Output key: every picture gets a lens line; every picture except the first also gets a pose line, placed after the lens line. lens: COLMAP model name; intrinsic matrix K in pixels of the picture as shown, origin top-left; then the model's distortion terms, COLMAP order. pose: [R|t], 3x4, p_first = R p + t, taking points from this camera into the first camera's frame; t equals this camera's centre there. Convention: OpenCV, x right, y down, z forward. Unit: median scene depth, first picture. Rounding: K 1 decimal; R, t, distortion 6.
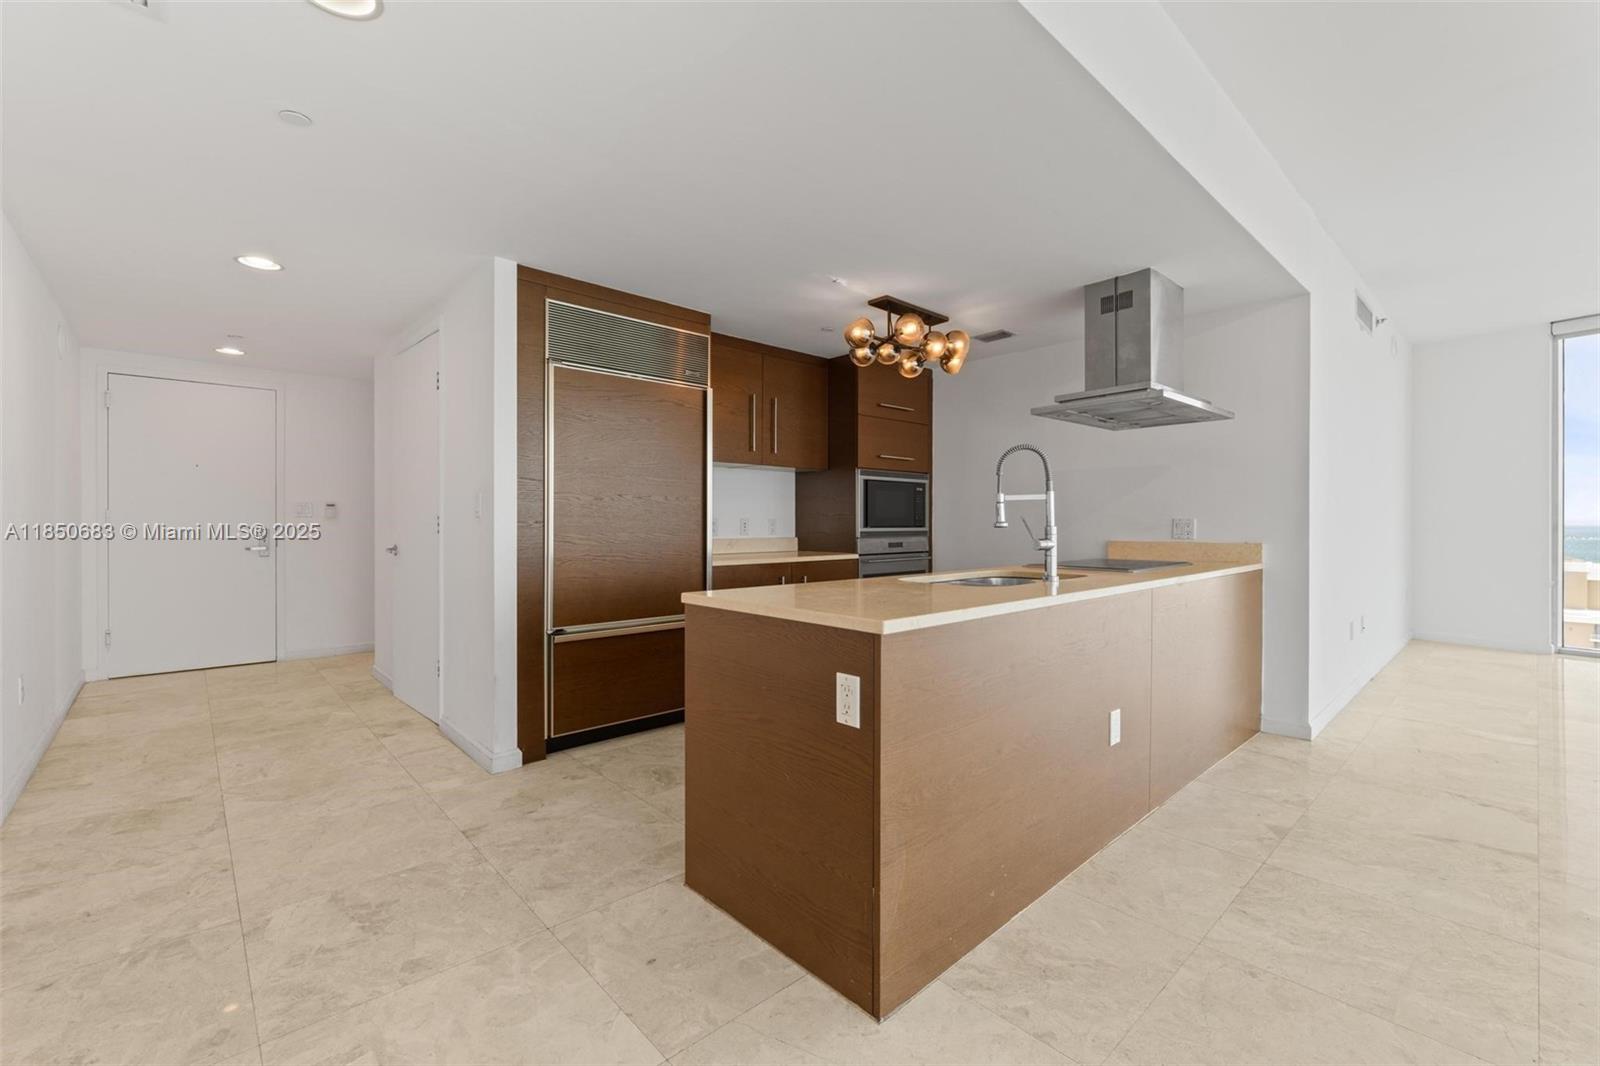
lens RADIAL K [[679.9, 0, 812.5], [0, 679.9, 526.7], [0, 0, 1]] dist [-0.004335, 0.000639]
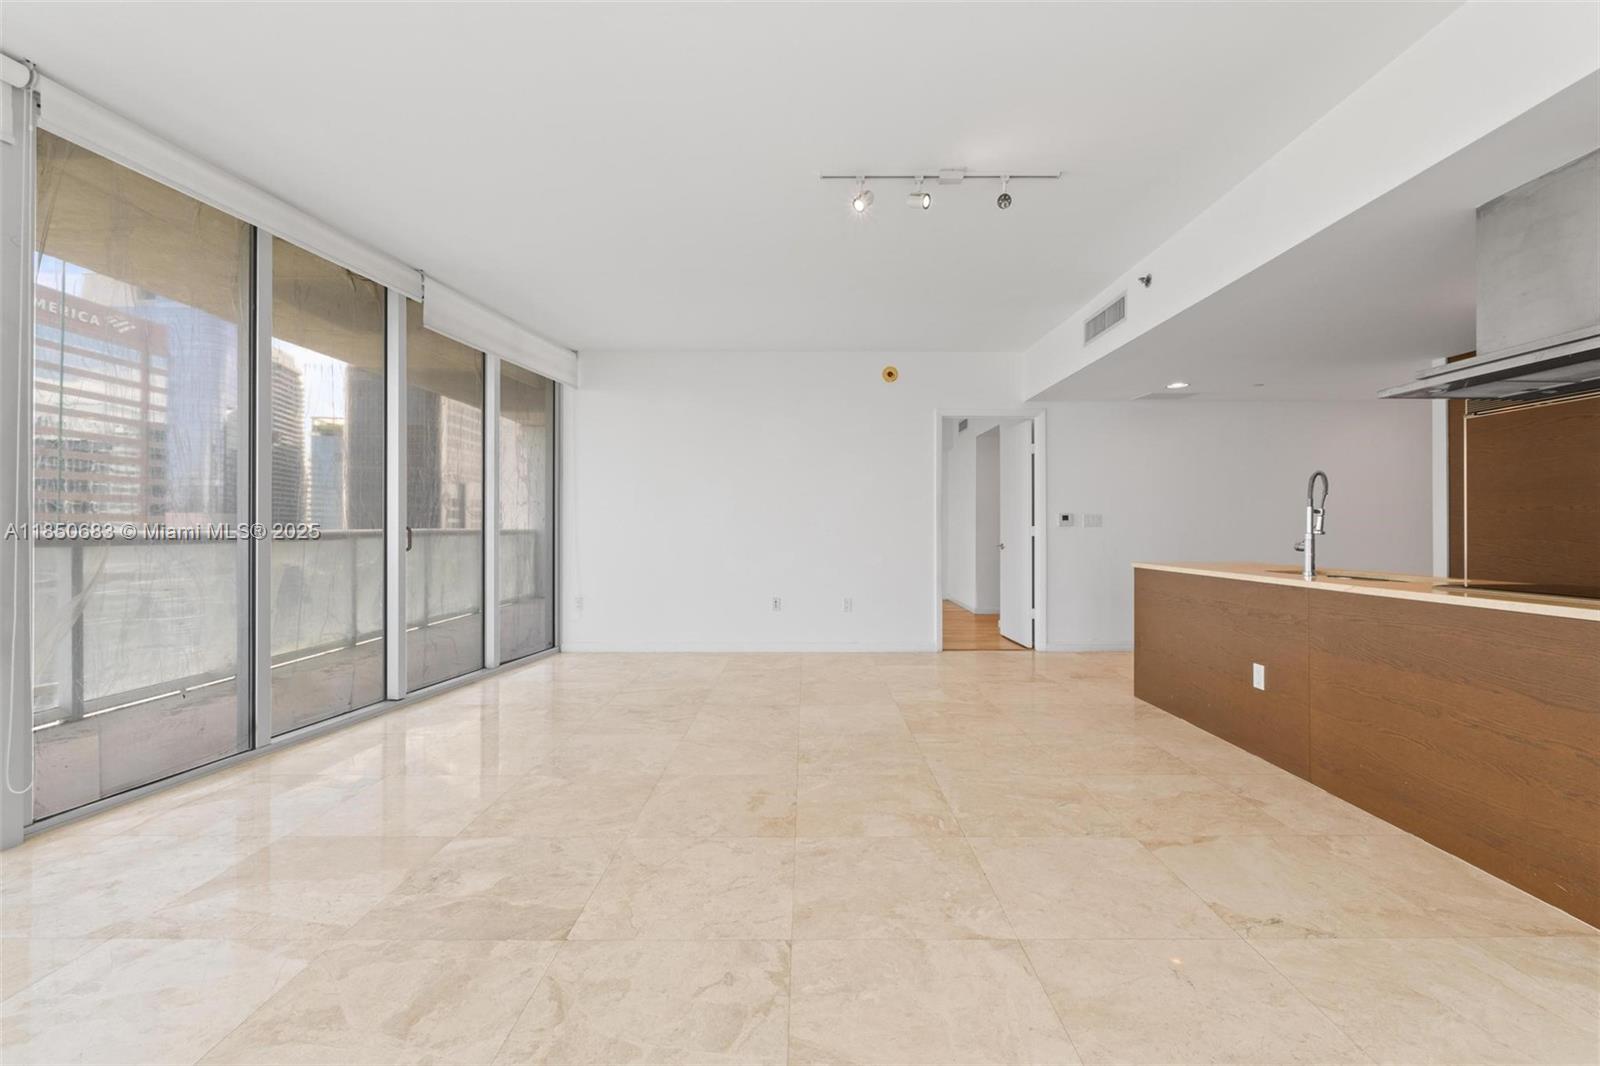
lens RADIAL K [[675.6, 0, 807.9], [0, 675.6, 528.5], [0, 0, 1]] dist [-0.005554, -0.000566]
pose [[-0.681081, -0.002138, -0.732205, 1.845564], [-0.005624, 0.999982, 0.002311, -0.006889], [0.732187, 0.005692, -0.681080, 1.111424]]
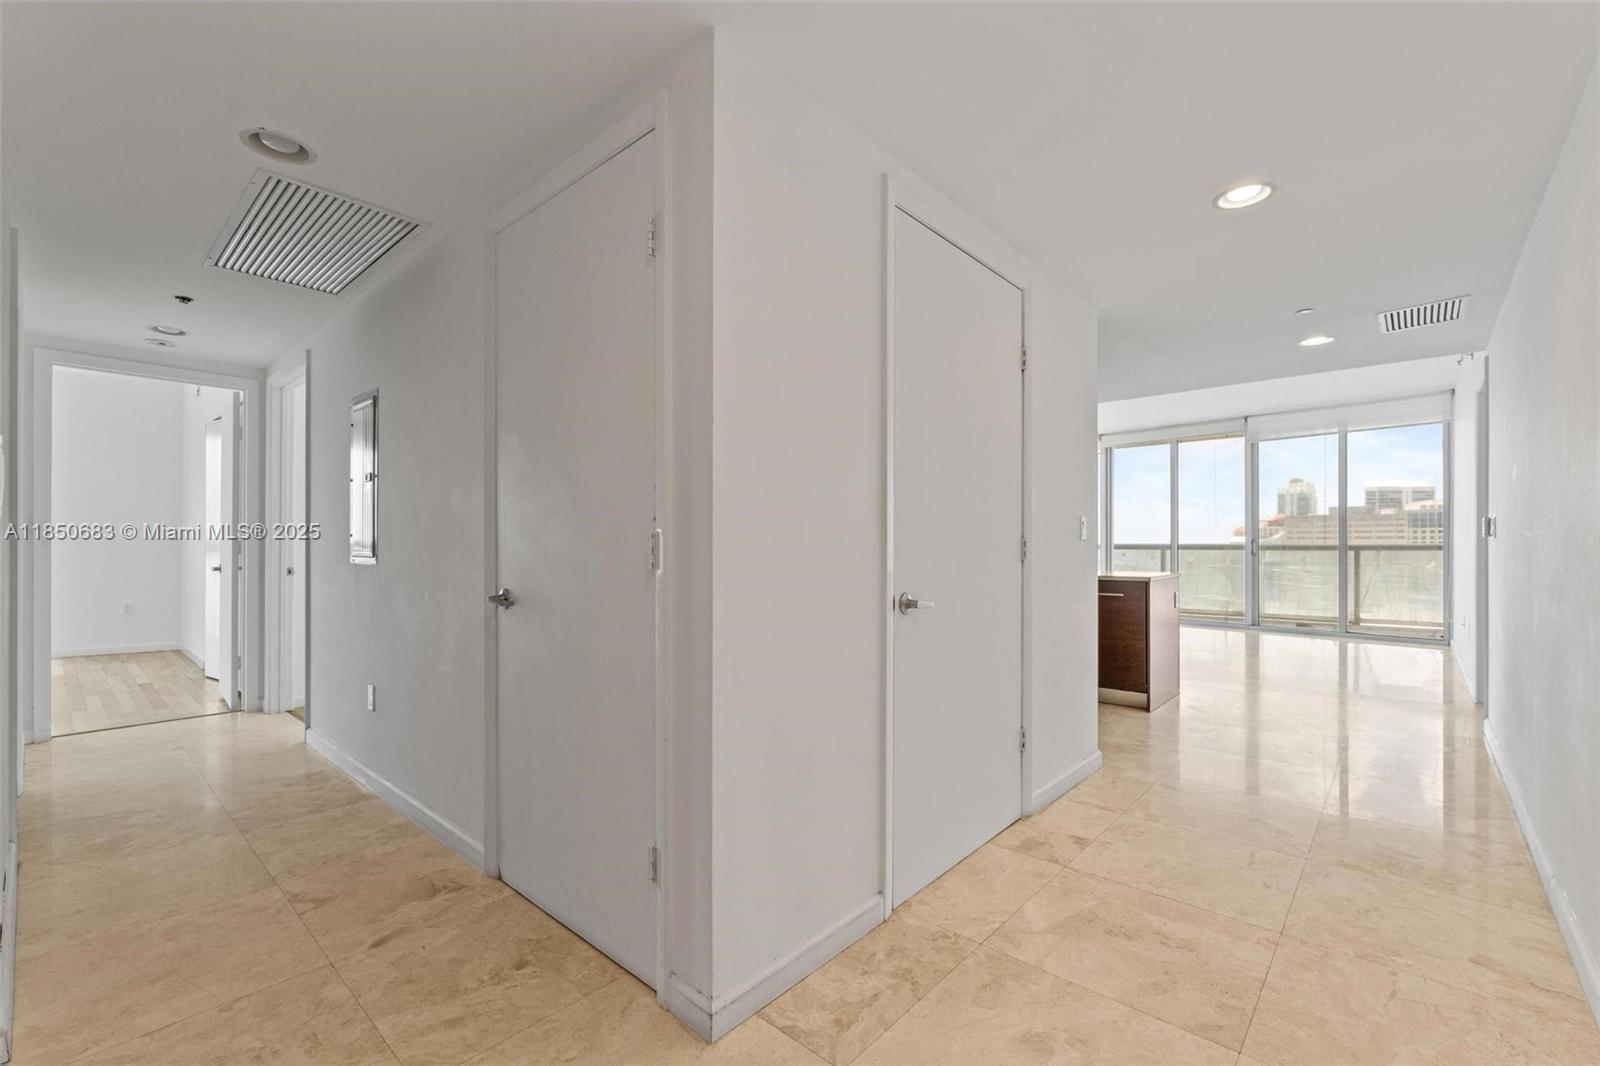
lens RADIAL K [[681.8, 0, 809.2], [0, 681.8, 542.6], [0, 0, 1]] dist [-0.003728, -0.000198]
pose [[-0.095281, 0.001245, 0.995450, -1.727400], [0.006421, 0.999979, -0.000636, -0.012420], [-0.995430, 0.006331, -0.095287, 1.766238]]
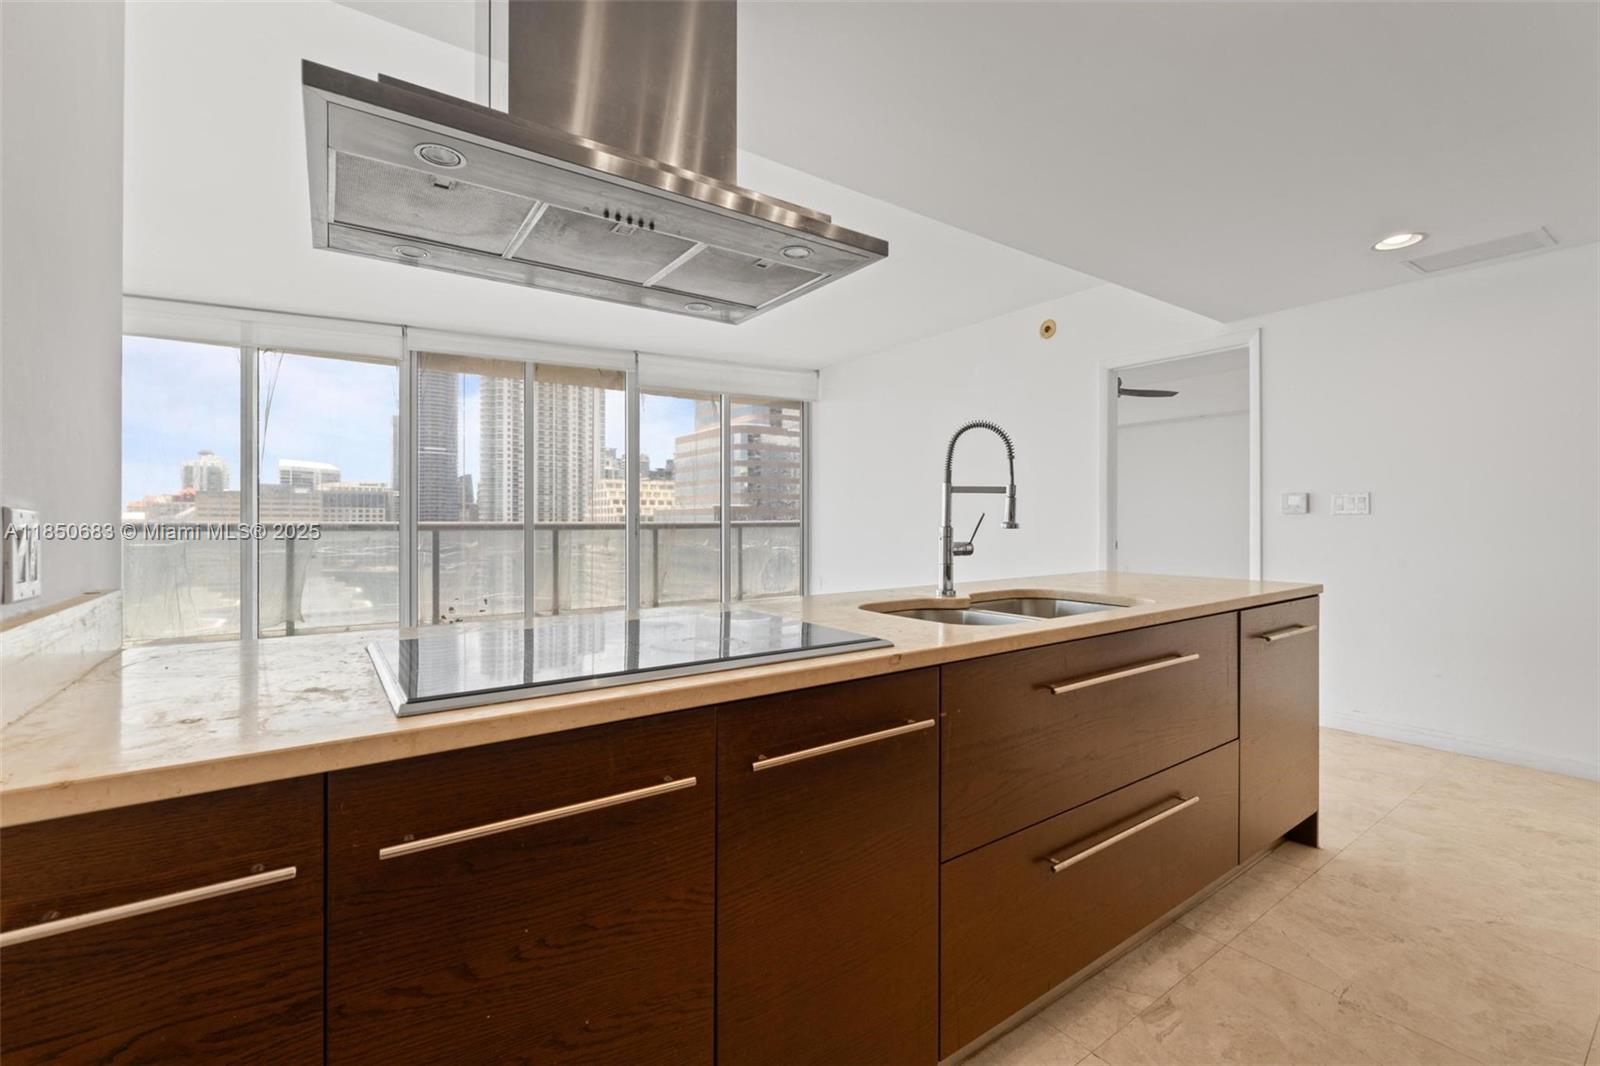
lens RADIAL K [[683.8, 0, 805.3], [0, 683.8, 526.7], [0, 0, 1]] dist [-0.002755, -0.000773]
pose [[-0.991255, -0.001415, 0.131954, 0.387064], [0.000430, 0.999903, 0.013951, -0.010685], [-0.131960, 0.013886, -0.991158, 1.712538]]
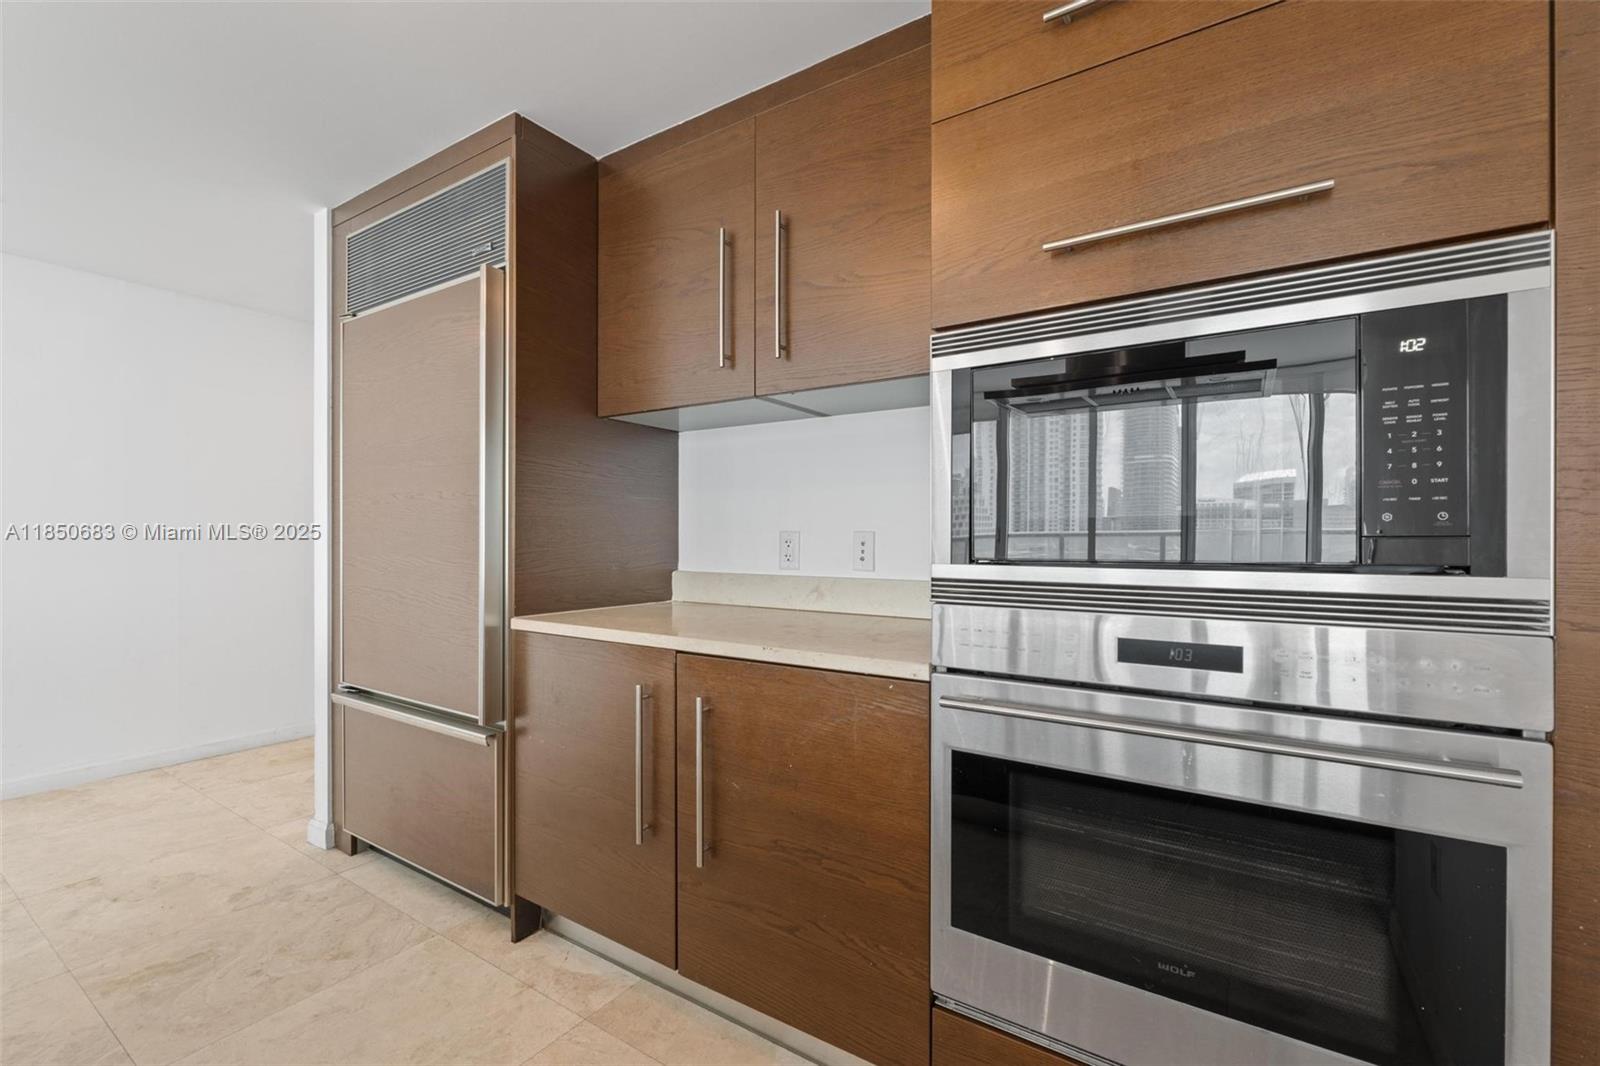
lens RADIAL K [[695.5, 0, 793.3], [0, 695.5, 536.6], [0, 0, 1]] dist [0.001399, 0.000503]
pose [[0.222855, -0.002491, -0.974848, 0.540875], [-0.011007, 0.999927, -0.005071, -0.010531], [0.974789, 0.011860, 0.222811, 1.528606]]
